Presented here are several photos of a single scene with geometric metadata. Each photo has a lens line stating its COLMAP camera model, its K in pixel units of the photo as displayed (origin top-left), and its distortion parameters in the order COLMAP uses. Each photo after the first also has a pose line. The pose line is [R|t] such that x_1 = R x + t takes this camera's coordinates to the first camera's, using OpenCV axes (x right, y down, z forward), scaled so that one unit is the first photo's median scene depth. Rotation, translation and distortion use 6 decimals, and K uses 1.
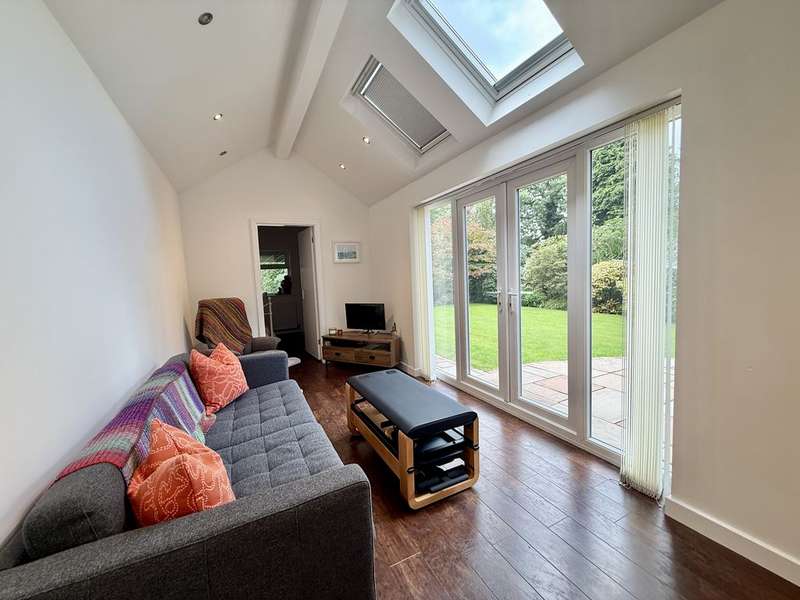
lens RADIAL K [[318.8, 0, 399.2], [0, 318.8, 298.4], [0, 0, 1]] dist [0.000423, 0.000312]
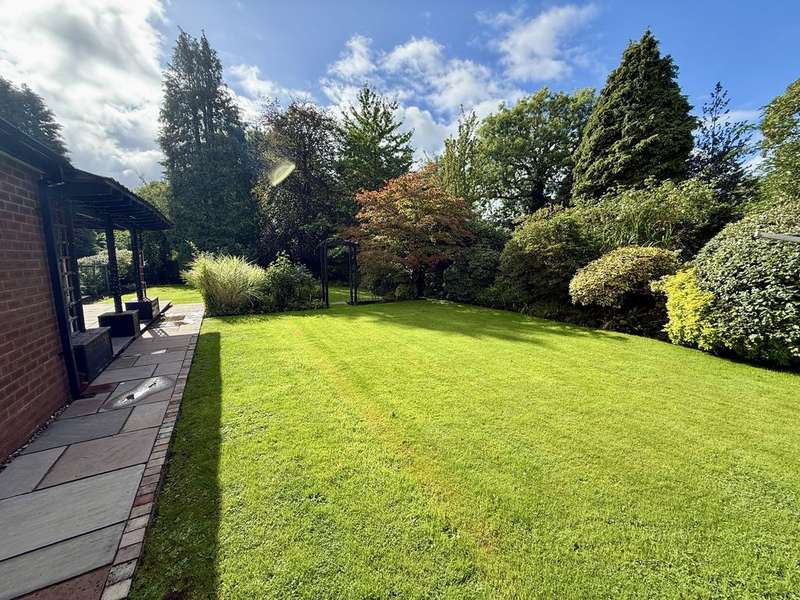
lens RADIAL K [[318.8, 0, 399.2], [0, 318.8, 298.4], [0, 0, 1]] dist [0.000423, 0.000312]
pose [[0.998173, 0.025382, 0.054834, 0.090259], [-0.028206, 0.998282, 0.051356, -0.018813], [-0.053436, -0.052808, 0.997174, 0.213386]]
